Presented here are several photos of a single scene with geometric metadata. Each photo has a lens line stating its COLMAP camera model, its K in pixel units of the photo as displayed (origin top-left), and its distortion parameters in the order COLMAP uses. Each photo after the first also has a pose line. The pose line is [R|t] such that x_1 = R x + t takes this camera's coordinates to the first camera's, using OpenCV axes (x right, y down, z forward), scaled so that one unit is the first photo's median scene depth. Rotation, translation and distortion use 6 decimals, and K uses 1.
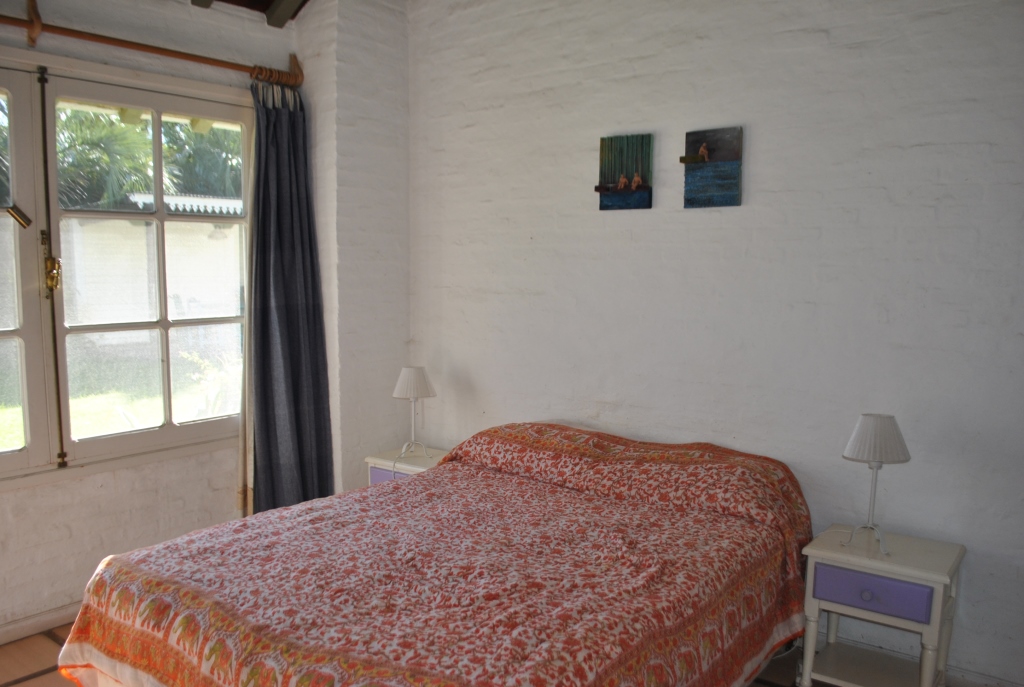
lens RADIAL K [[815.3, 0, 561.0], [0, 815.3, 357.7], [0, 0, 1]] dist [-0.081812, 0.015725]
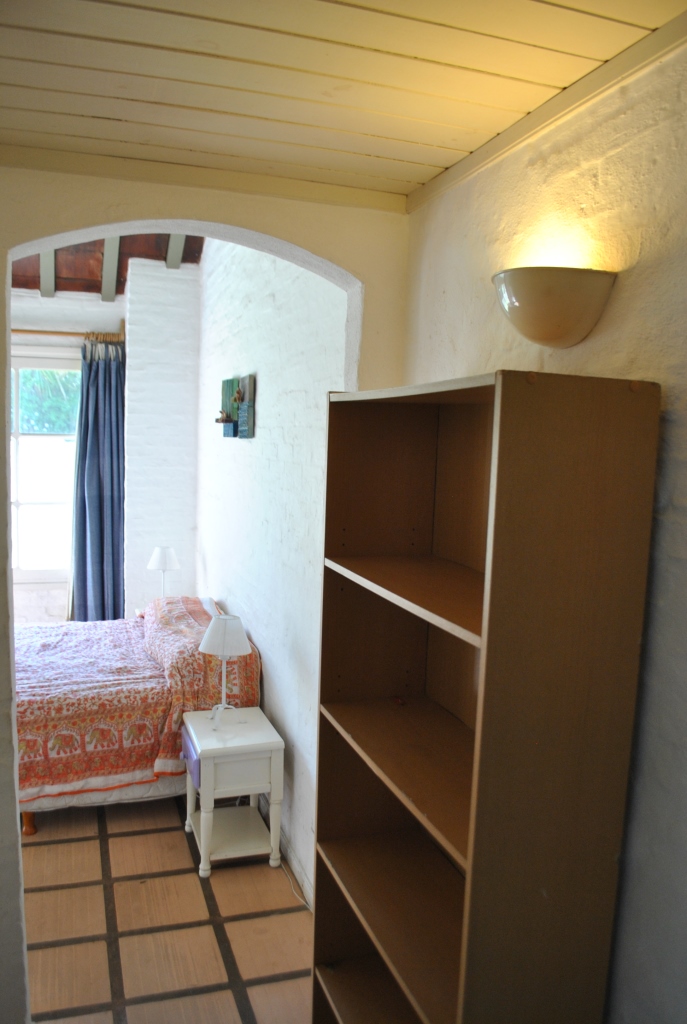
lens RADIAL K [[815.3, 0, 356.2], [0, 815.3, 526.9], [0, 0, 1]] dist [-0.081812, 0.015725]
pose [[0.833748, 0.078996, -0.546464, 0.932289], [-0.086846, 0.996155, 0.011500, -0.073383], [0.545272, 0.037870, 0.837403, 0.048262]]
